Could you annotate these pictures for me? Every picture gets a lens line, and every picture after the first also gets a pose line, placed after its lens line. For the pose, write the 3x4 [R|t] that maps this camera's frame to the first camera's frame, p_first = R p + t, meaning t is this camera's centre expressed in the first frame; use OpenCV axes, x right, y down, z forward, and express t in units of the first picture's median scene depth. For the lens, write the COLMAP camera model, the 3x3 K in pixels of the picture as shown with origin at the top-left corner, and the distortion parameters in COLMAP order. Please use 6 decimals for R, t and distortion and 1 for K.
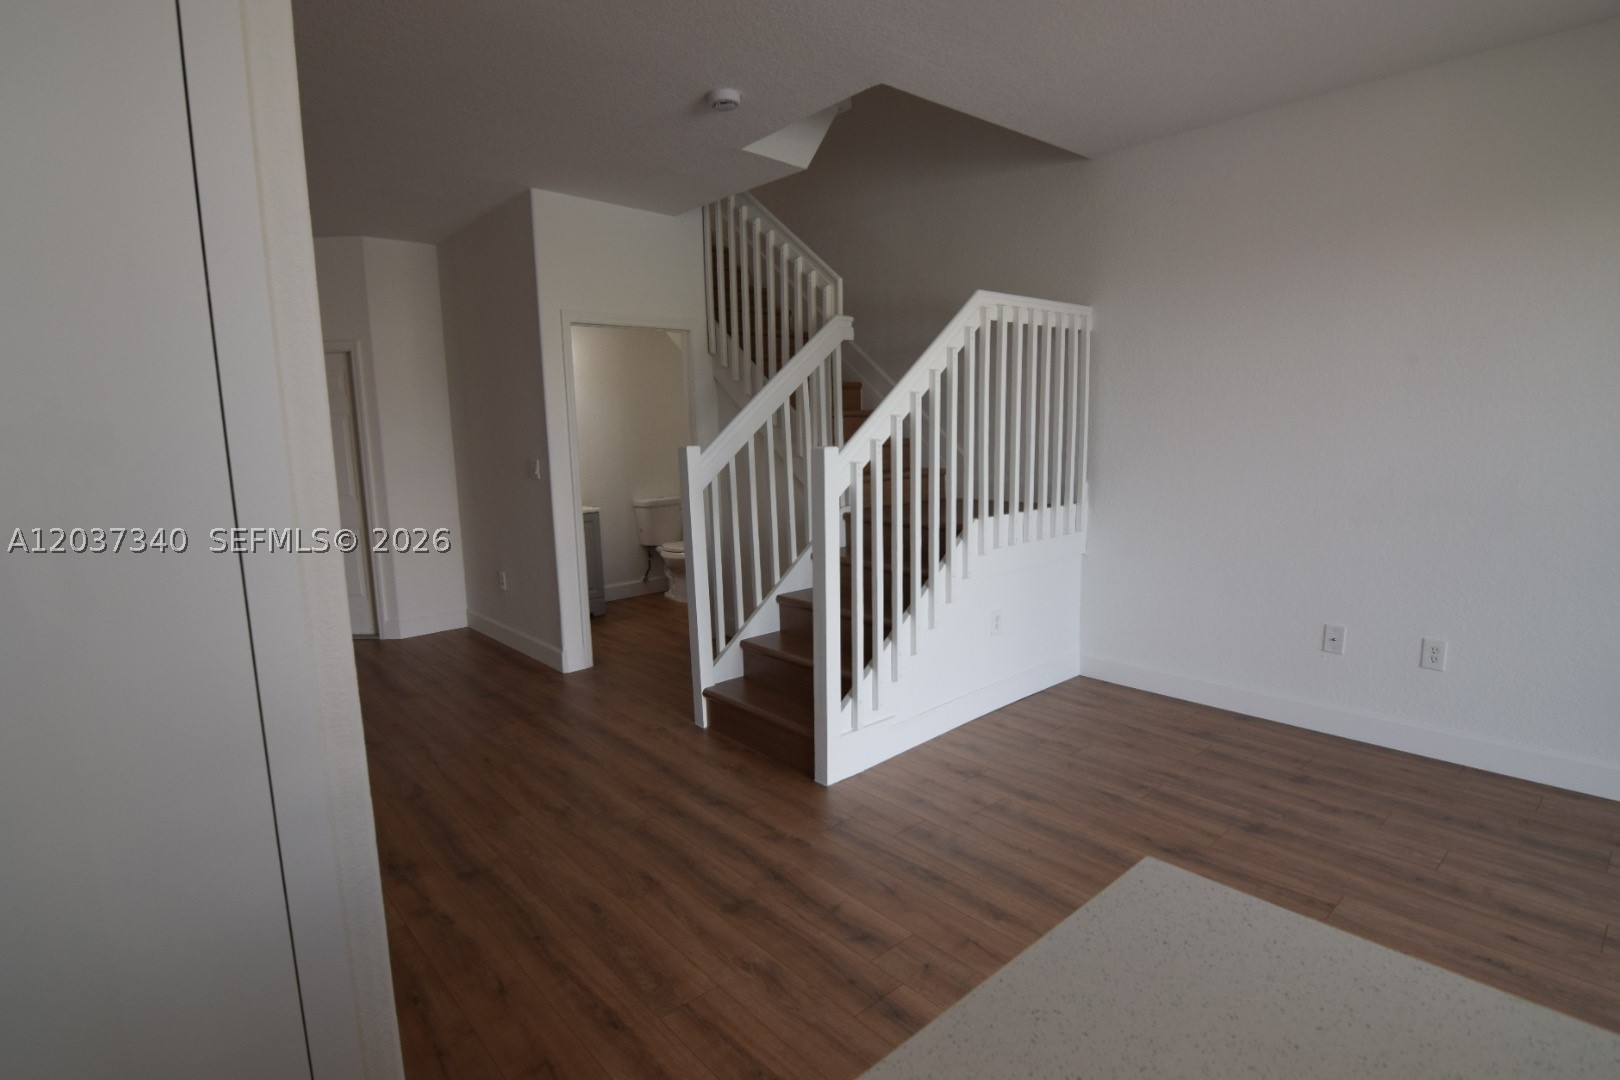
lens RADIAL K [[806.8, 0, 808.3], [0, 806.8, 537.6], [0, 0, 1]] dist [-0.005983, -0.012453]
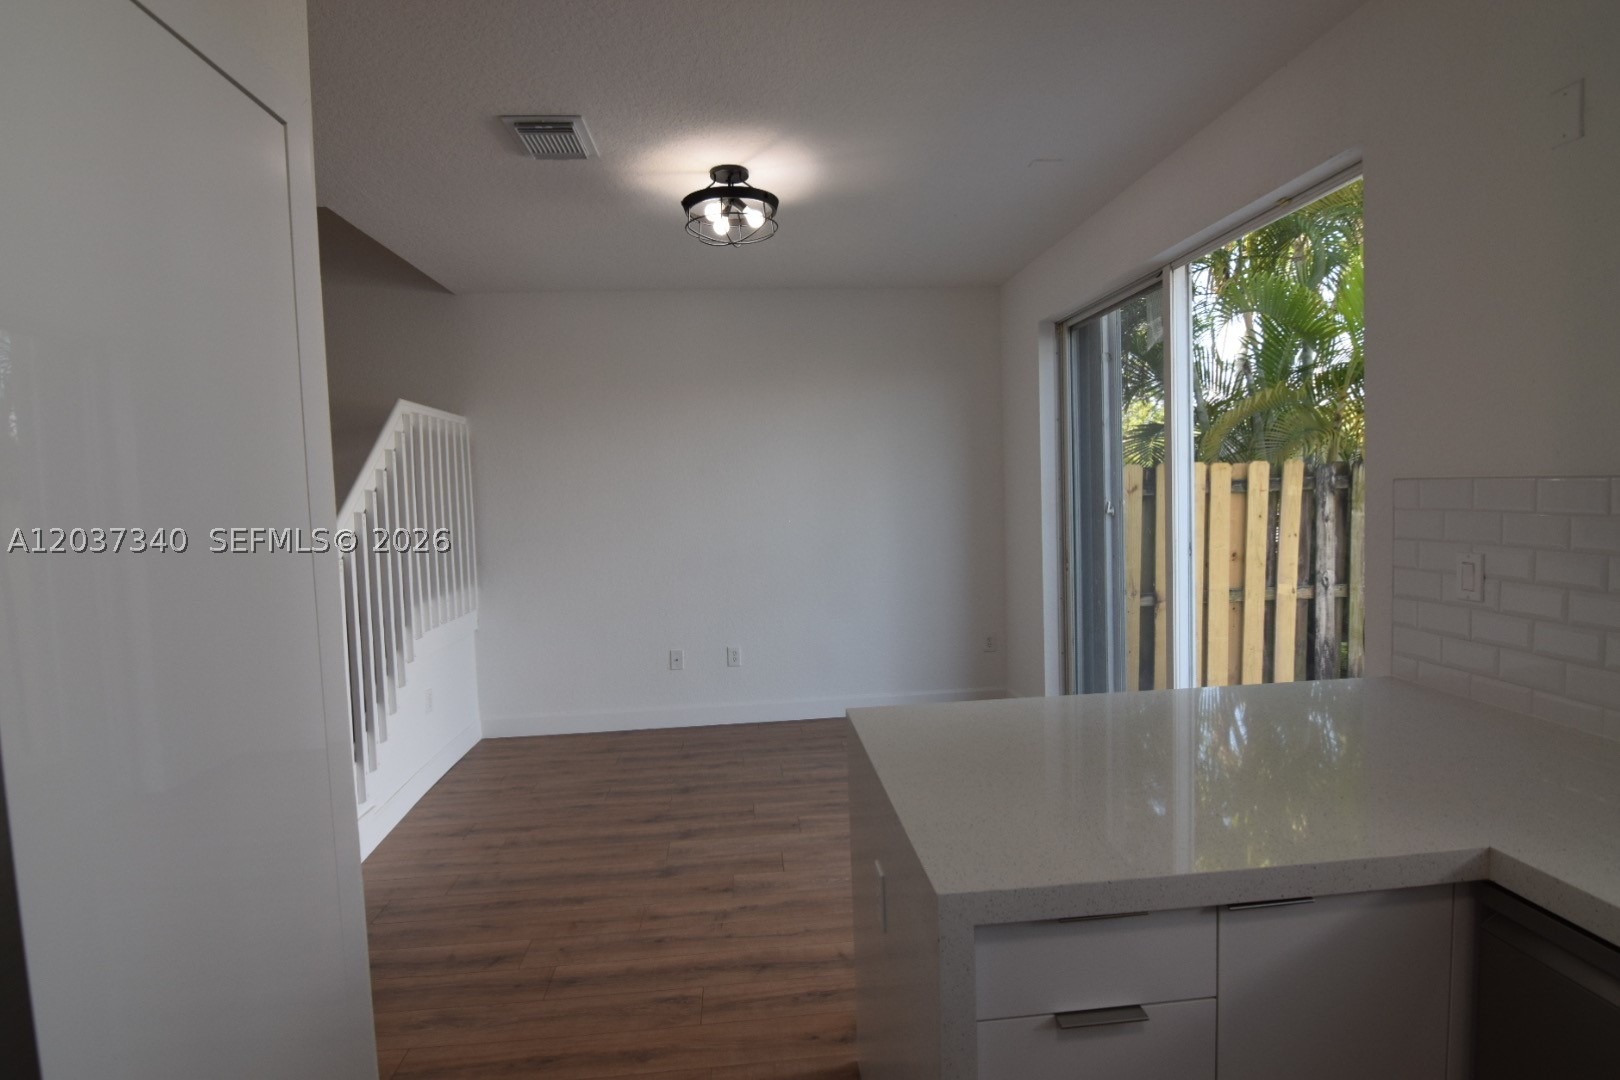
lens RADIAL K [[806.8, 0, 808.3], [0, 806.8, 537.6], [0, 0, 1]] dist [-0.005983, -0.012453]
pose [[0.594446, -0.044864, 0.802883, -0.409243], [0.131978, 0.990346, -0.042376, 0.002320], [-0.793231, 0.131153, 0.594629, -0.087849]]
